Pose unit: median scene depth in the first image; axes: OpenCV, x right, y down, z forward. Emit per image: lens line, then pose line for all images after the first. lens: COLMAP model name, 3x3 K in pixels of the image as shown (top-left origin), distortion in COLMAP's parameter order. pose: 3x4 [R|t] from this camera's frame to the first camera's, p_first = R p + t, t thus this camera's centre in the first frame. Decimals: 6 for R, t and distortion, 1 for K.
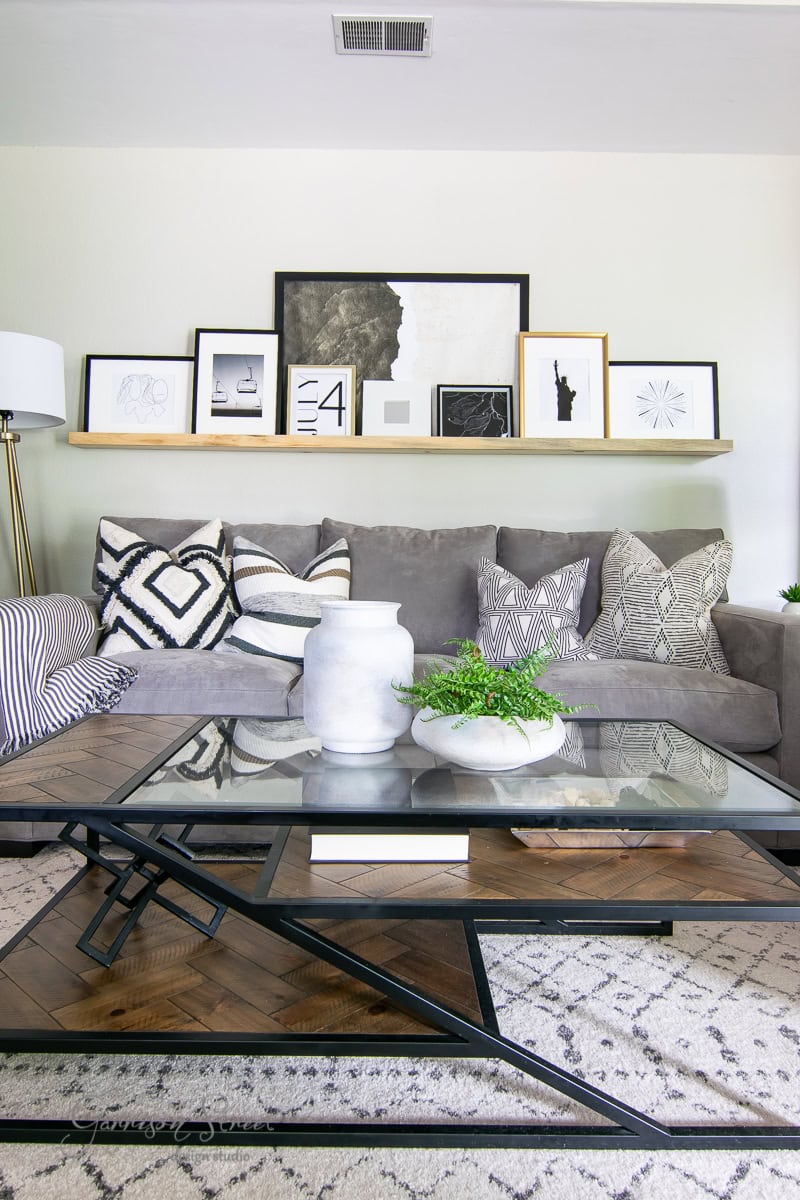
lens RADIAL K [[839.4, 0, 399.8], [0, 839.4, 582.9], [0, 0, 1]] dist [-0.005385, -0.006038]
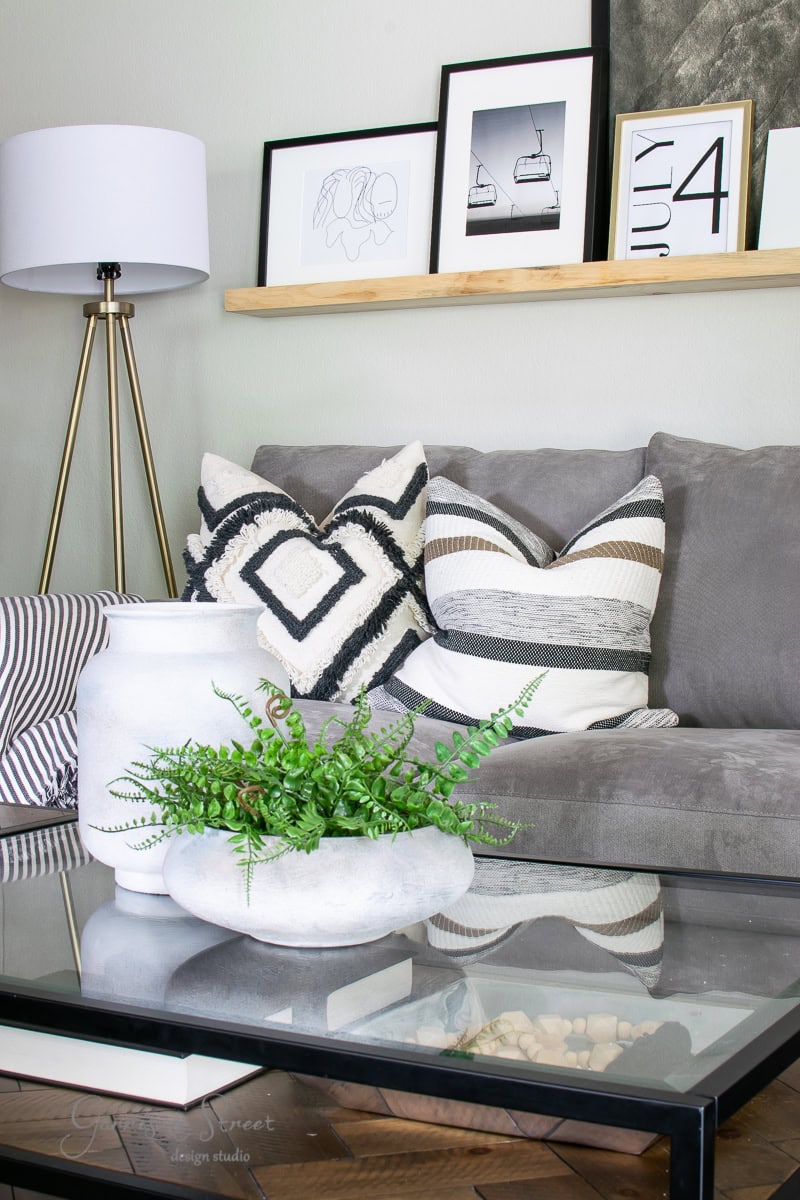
lens RADIAL K [[1846.5, 0, 400.0], [0, 1846.5, 600.0], [0, 0, 1]] dist [-0.201236, 0.242465]
pose [[0.864635, 0.007301, -0.502347, 0.286792], [-0.001004, 0.999918, 0.012804, 0.002537], [0.502399, -0.010567, 0.864571, 0.043063]]
